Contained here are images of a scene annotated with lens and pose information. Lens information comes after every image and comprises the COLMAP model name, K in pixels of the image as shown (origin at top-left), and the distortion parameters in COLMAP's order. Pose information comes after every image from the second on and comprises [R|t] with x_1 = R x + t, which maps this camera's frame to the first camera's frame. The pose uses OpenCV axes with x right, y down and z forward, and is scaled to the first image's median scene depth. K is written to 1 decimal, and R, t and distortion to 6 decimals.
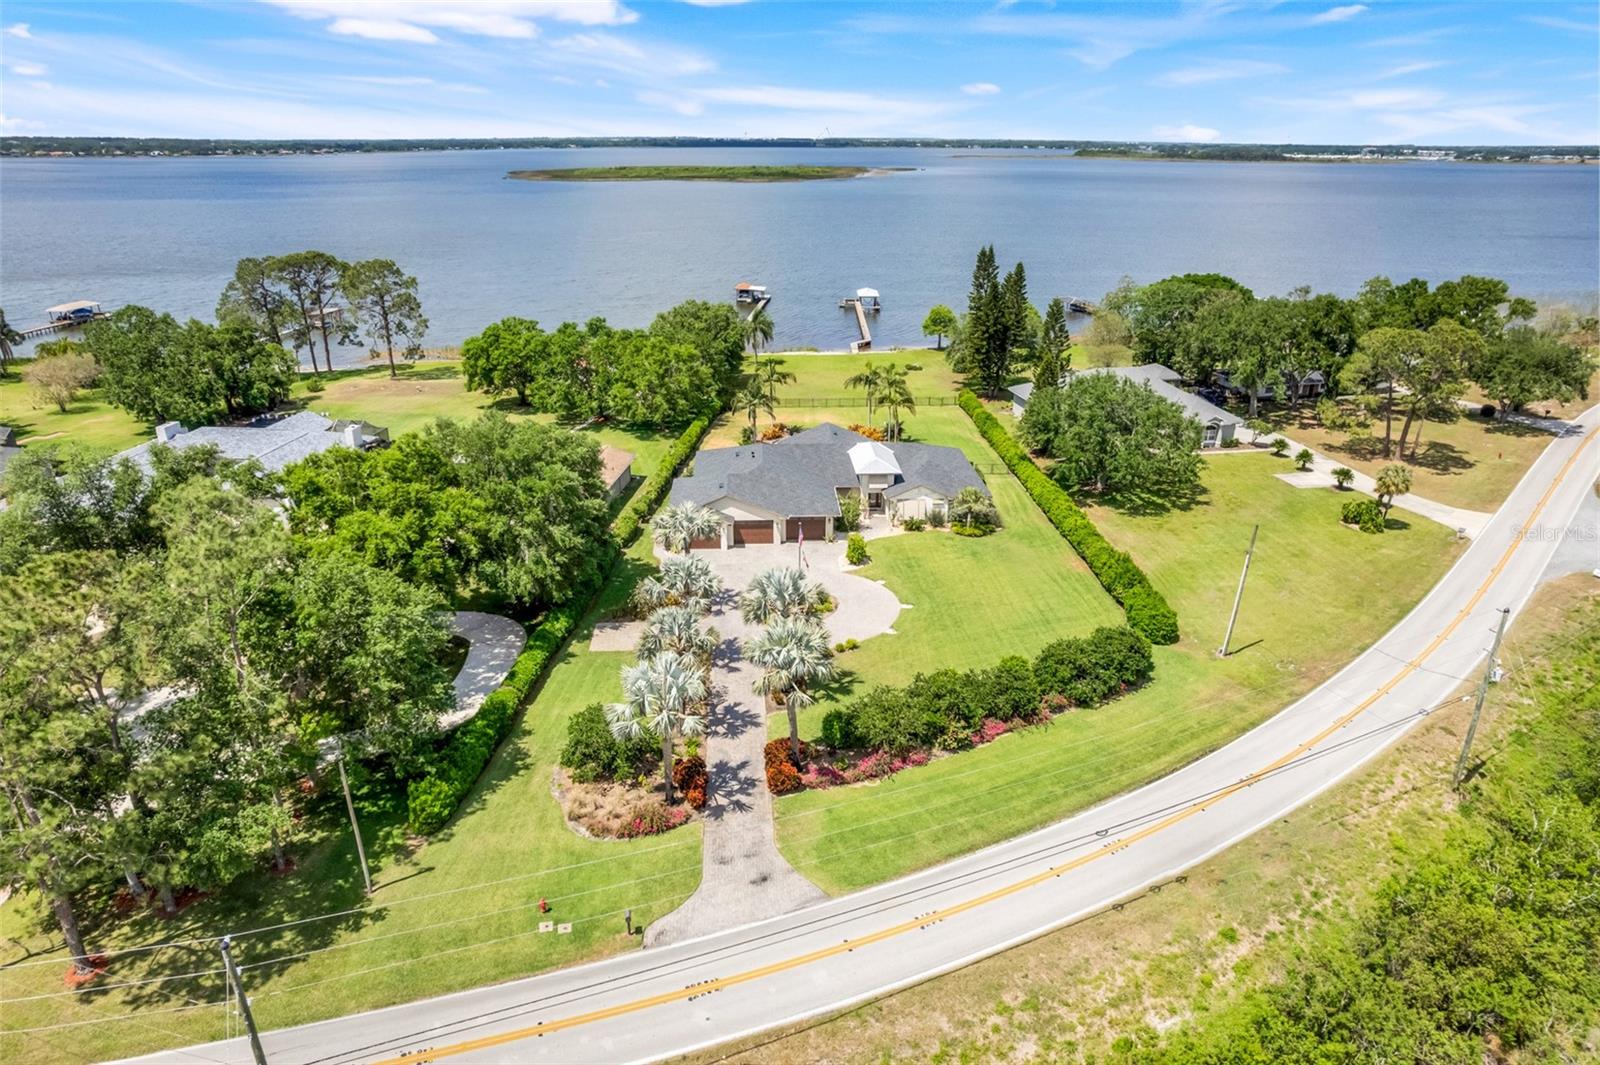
lens RADIAL K [[1021.6, 0, 803.5], [0, 1021.6, 539.3], [0, 0, 1]] dist [-0.081483, 0.075545]
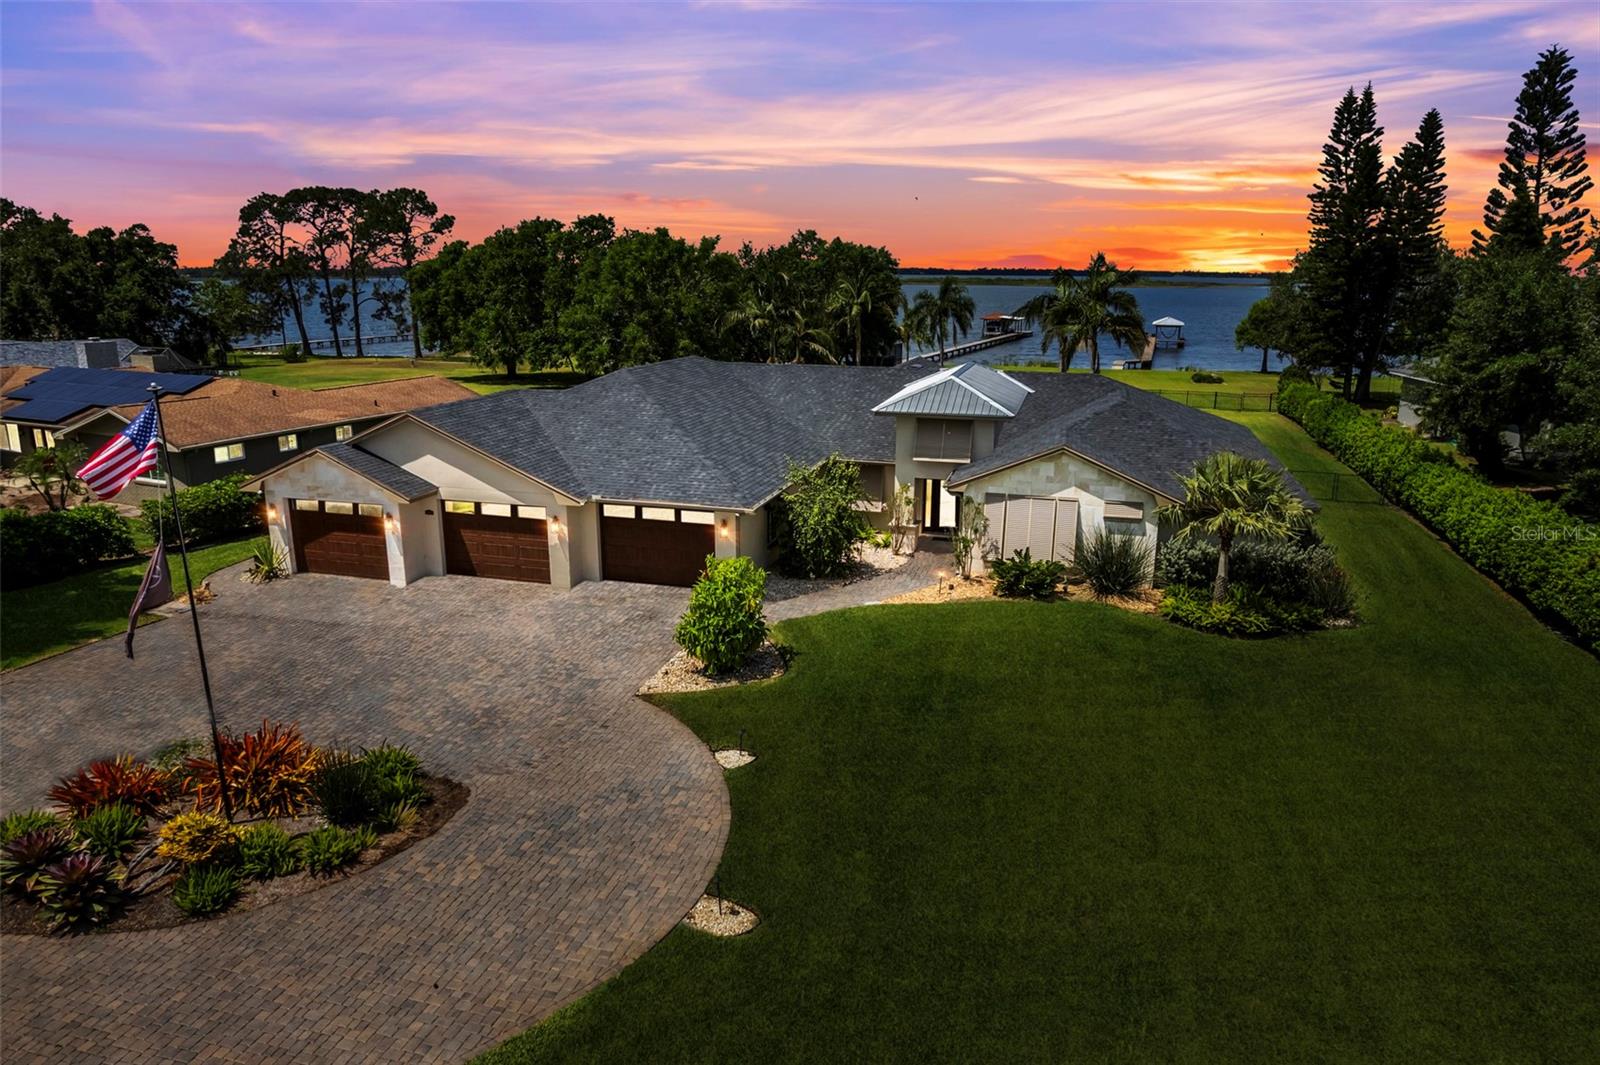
lens RADIAL K [[1036.3, 0, 802.5], [0, 1036.3, 542.0], [0, 0, 1]] dist [-0.090751, 0.090684]
pose [[0.946424, 0.081700, -0.312419, 0.136221], [-0.119425, 0.987428, -0.103559, 0.014342], [0.300031, 0.135322, 0.944283, 0.678079]]
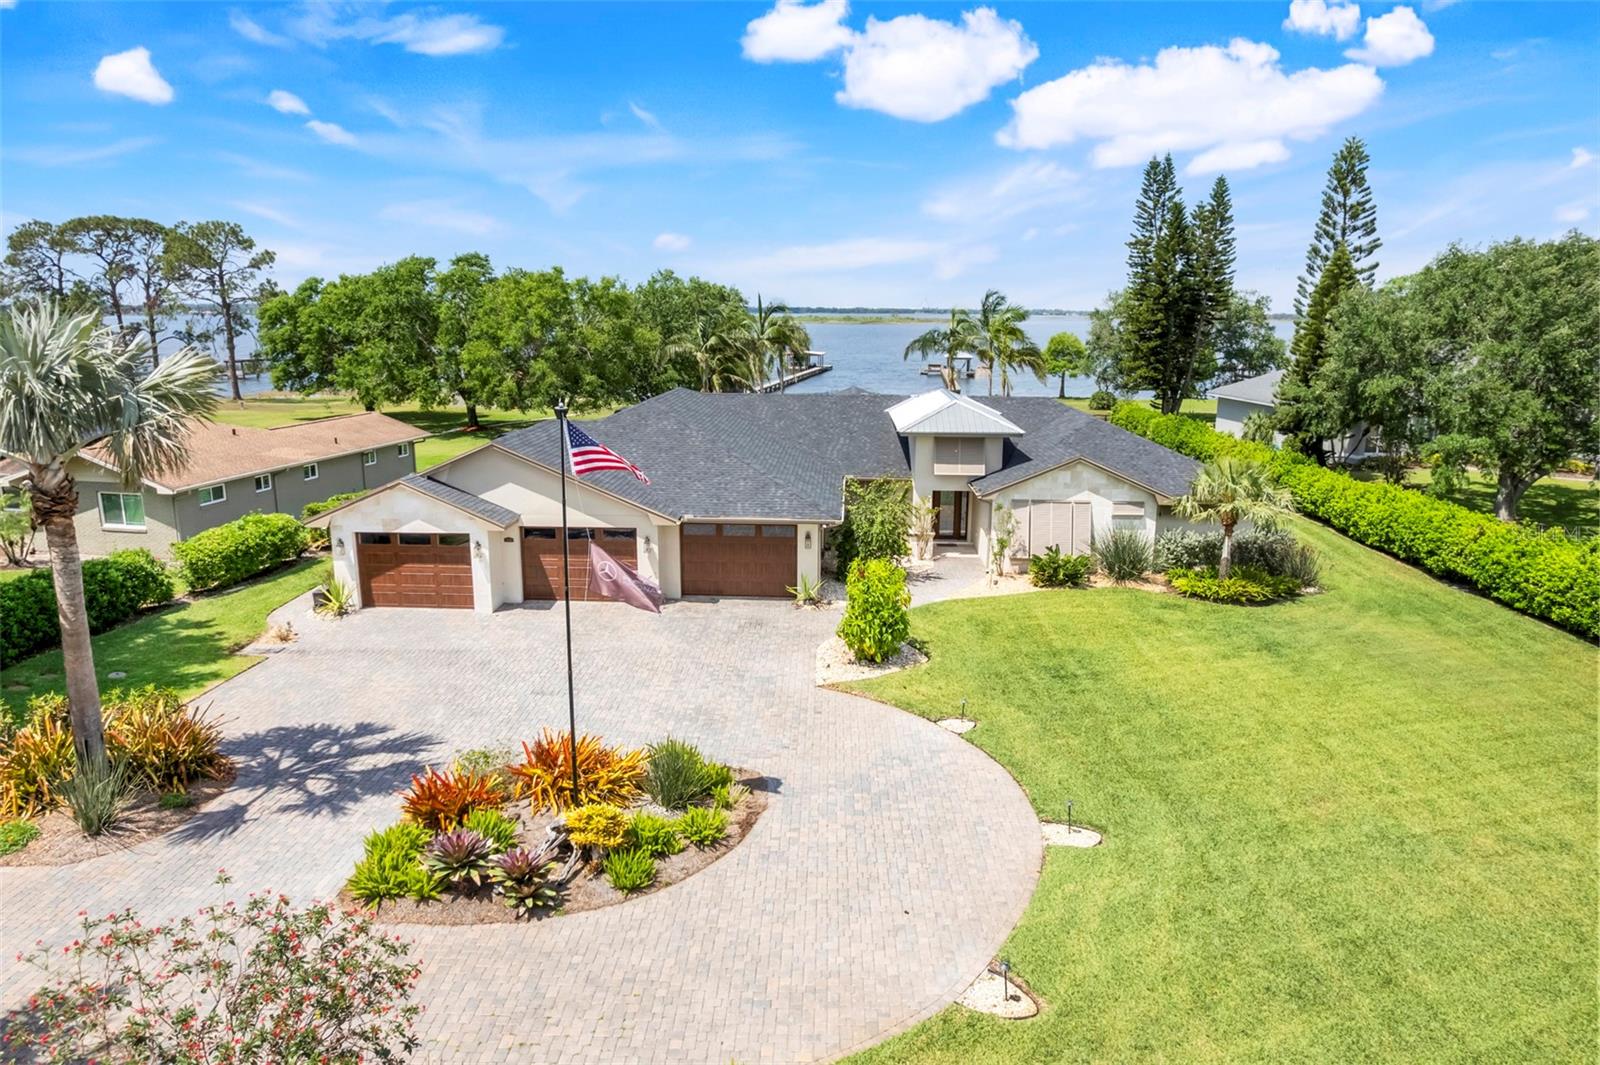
lens RADIAL K [[1021.6, 0, 803.5], [0, 1021.6, 539.3], [0, 0, 1]] dist [-0.081483, 0.075545]
pose [[0.995419, 0.023582, -0.092659, 0.051902], [-0.037903, 0.987032, -0.155982, 0.032106], [0.087779, 0.158779, 0.983404, 0.635748]]
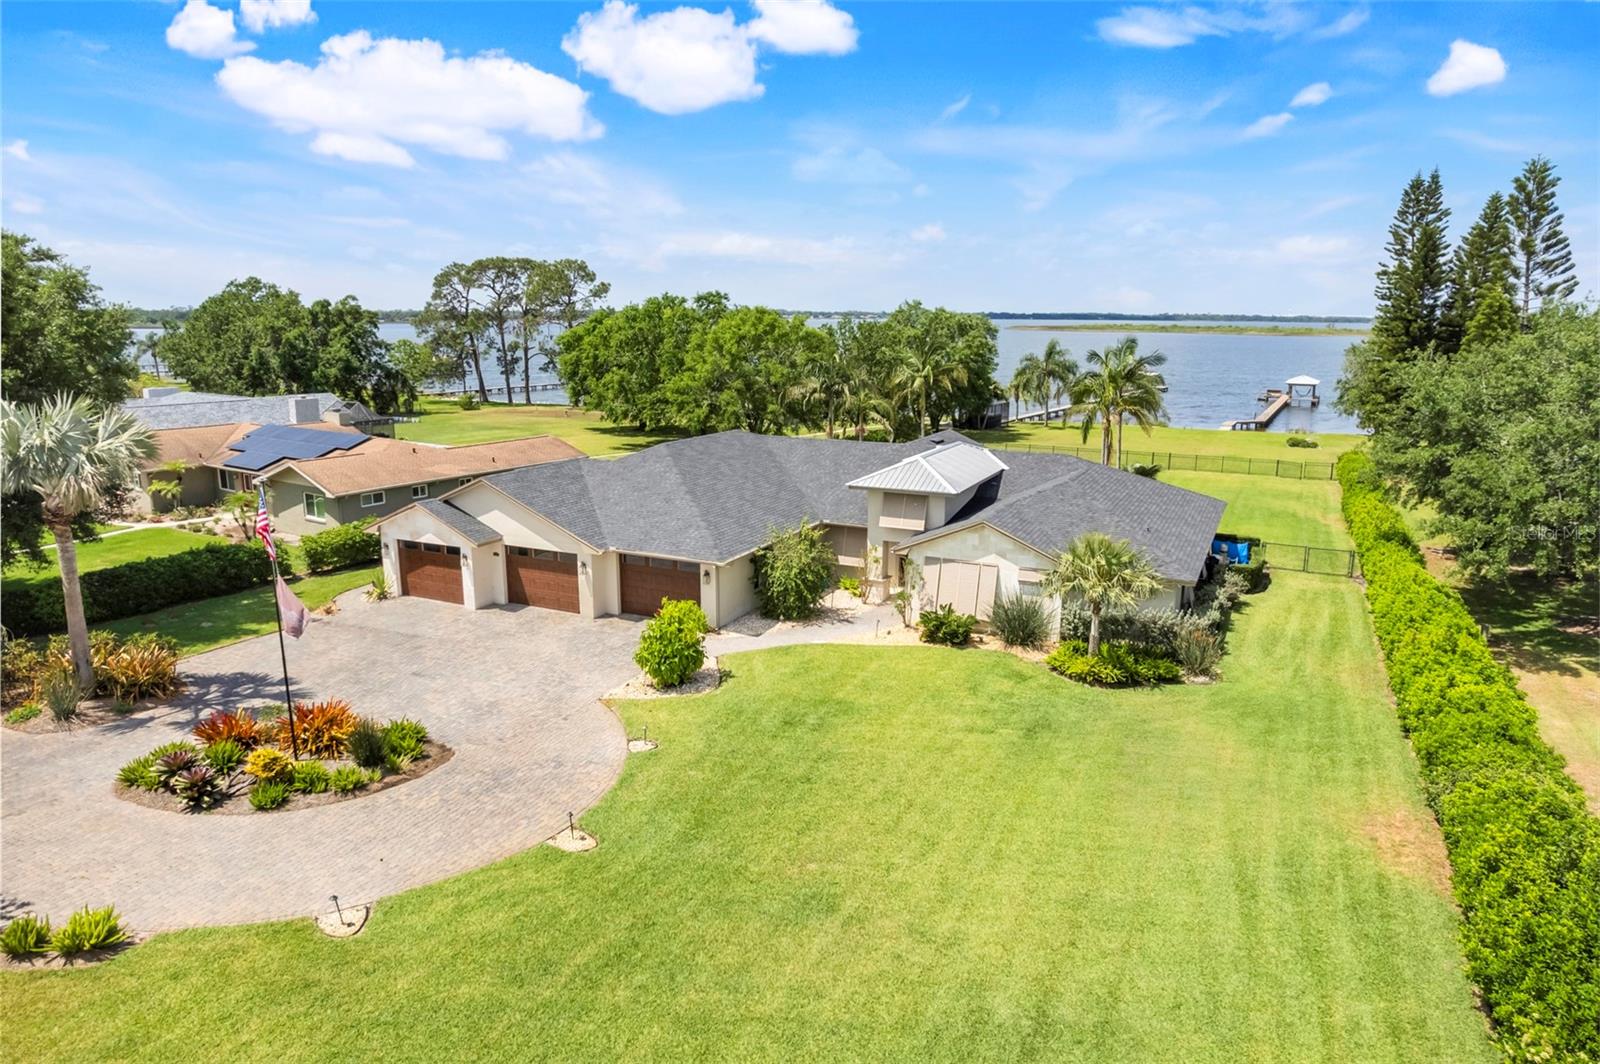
lens RADIAL K [[1021.6, 0, 803.5], [0, 1021.6, 538.8], [0, 0, 1]] dist [-0.081483, 0.075545]
pose [[0.878133, 0.102613, -0.467282, 0.223916], [-0.177354, 0.976956, -0.118755, 0.006949], [0.444328, 0.187157, 0.876096, 0.638459]]
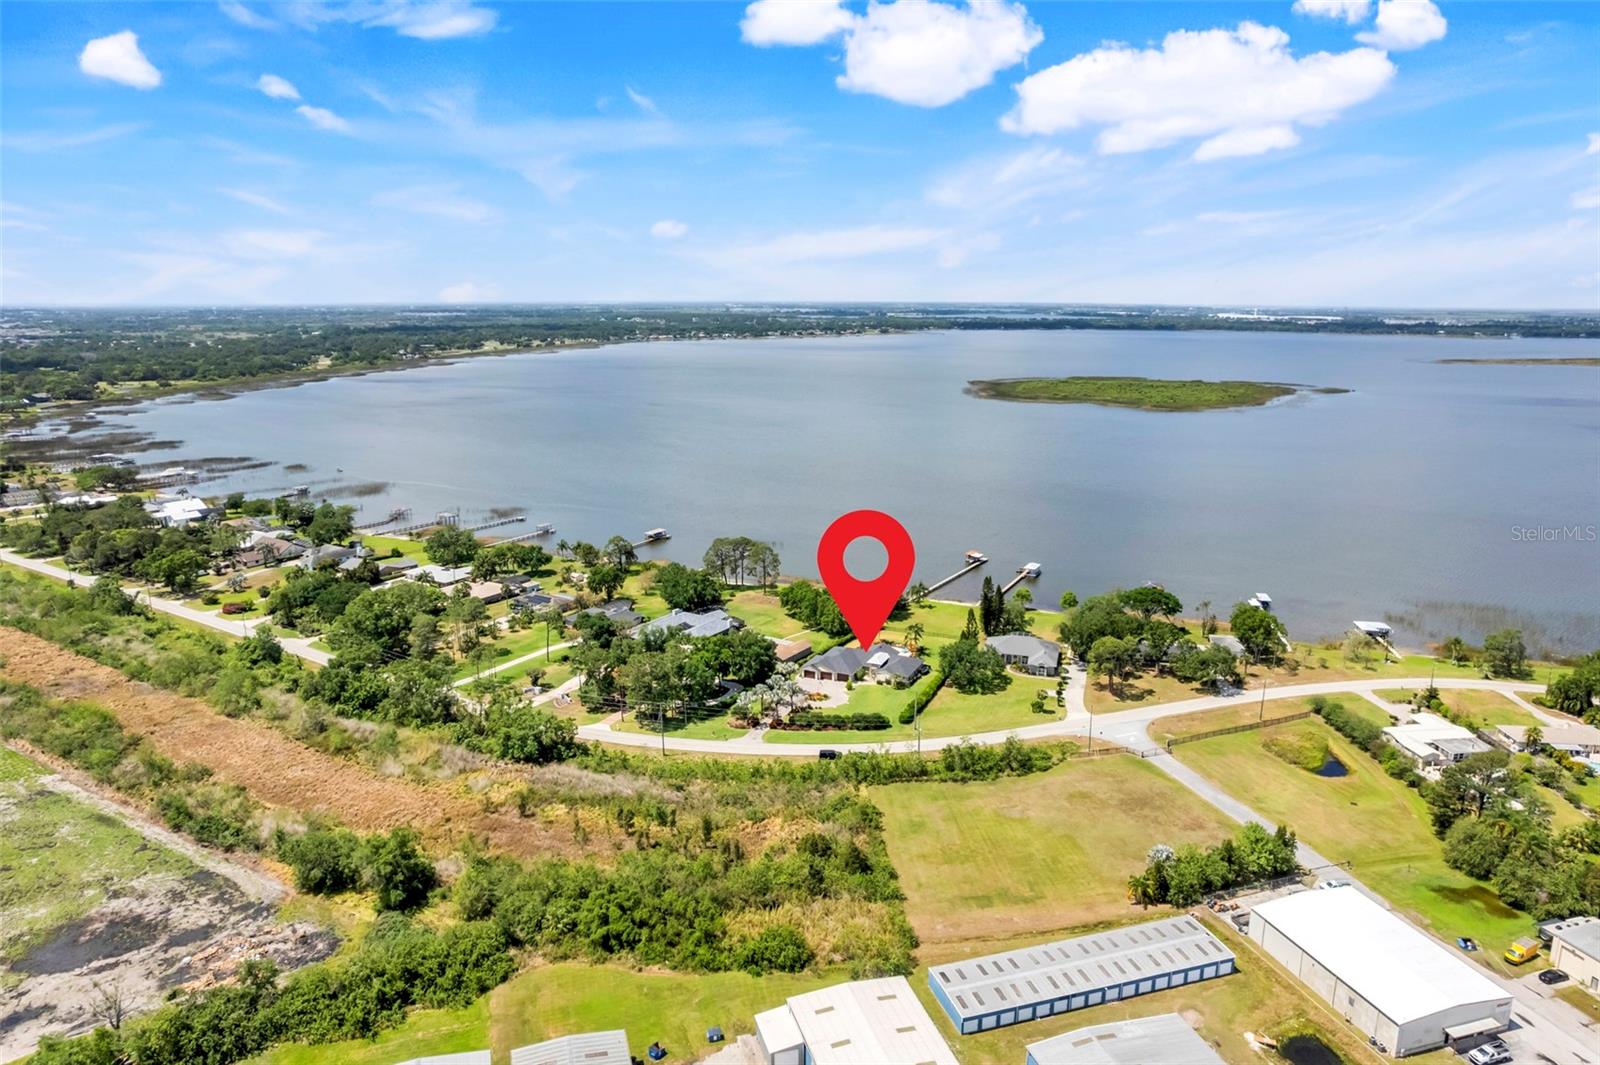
lens RADIAL K [[1021.6, 0, 803.5], [0, 1021.6, 539.3], [0, 0, 1]] dist [-0.081483, 0.075545]
pose [[0.889031, 0.103789, -0.445928, 1.171241], [-0.170048, 0.979151, -0.111122, -0.053429], [0.425097, 0.174619, 0.888144, -1.781562]]
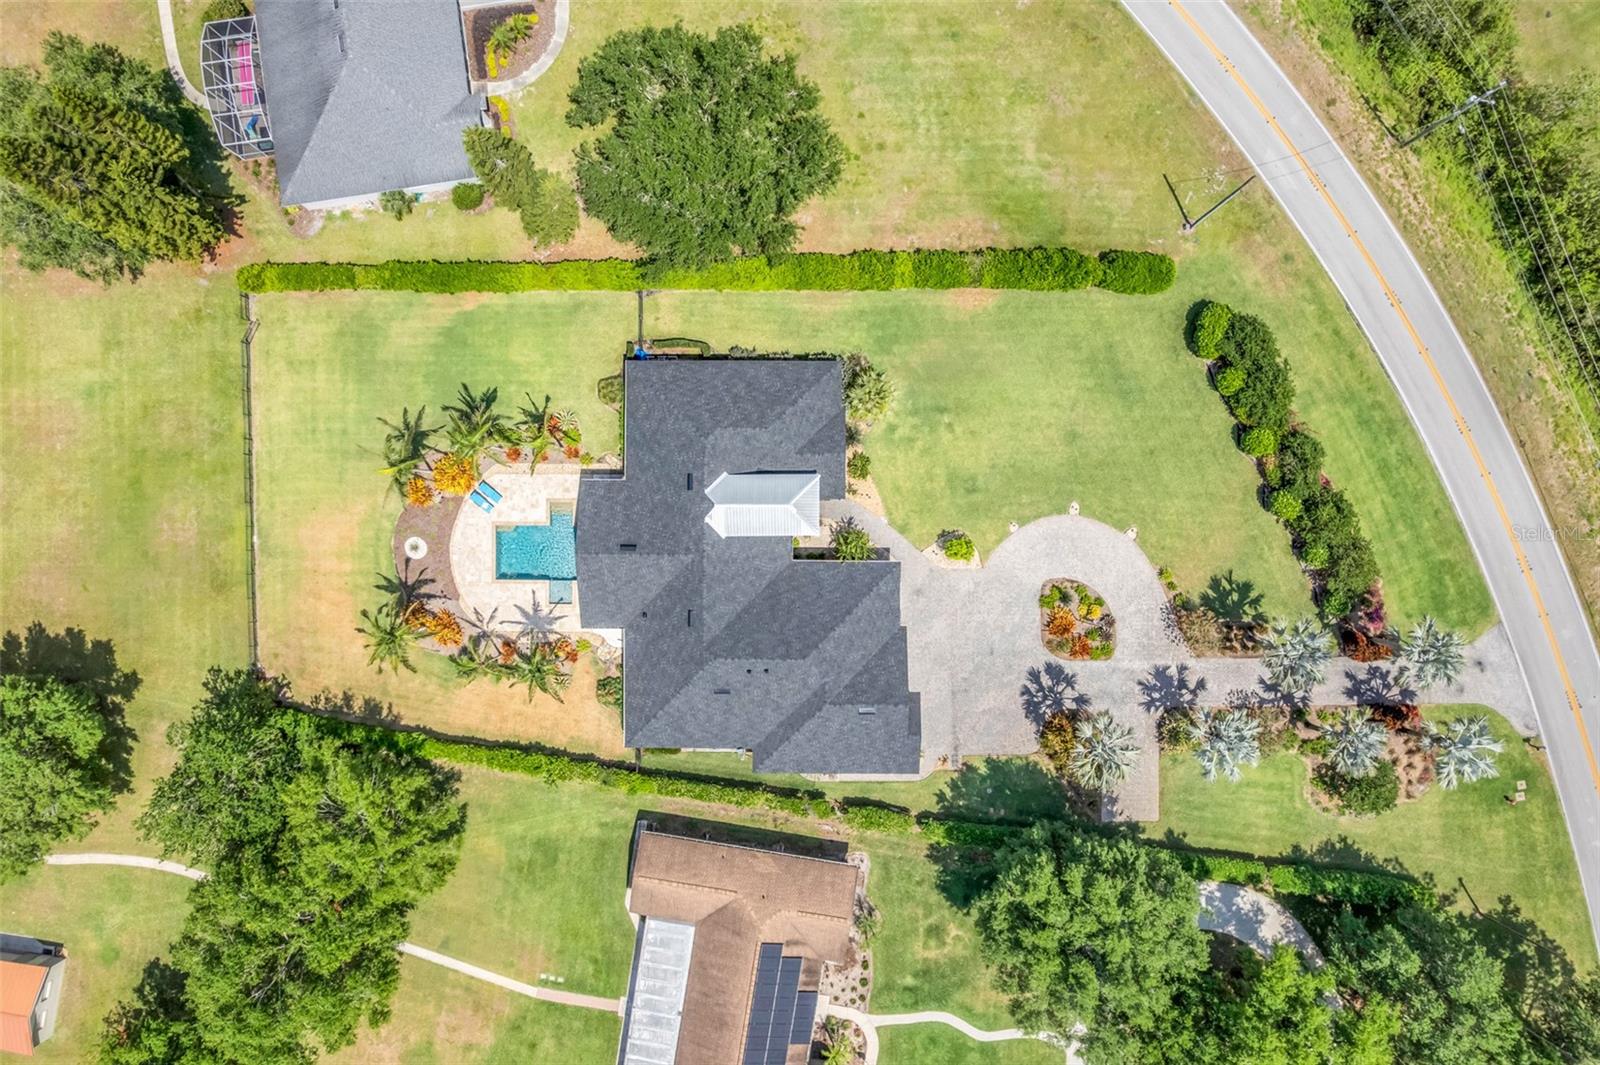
lens RADIAL K [[1021.6, 0, 803.5], [0, 1021.6, 539.3], [0, 0, 1]] dist [-0.081483, 0.075545]
pose [[0.057670, -0.998335, 0.001348, 0.045552], [0.373809, 0.022846, 0.927224, -0.762321], [-0.925711, -0.052969, 0.374504, 0.719854]]
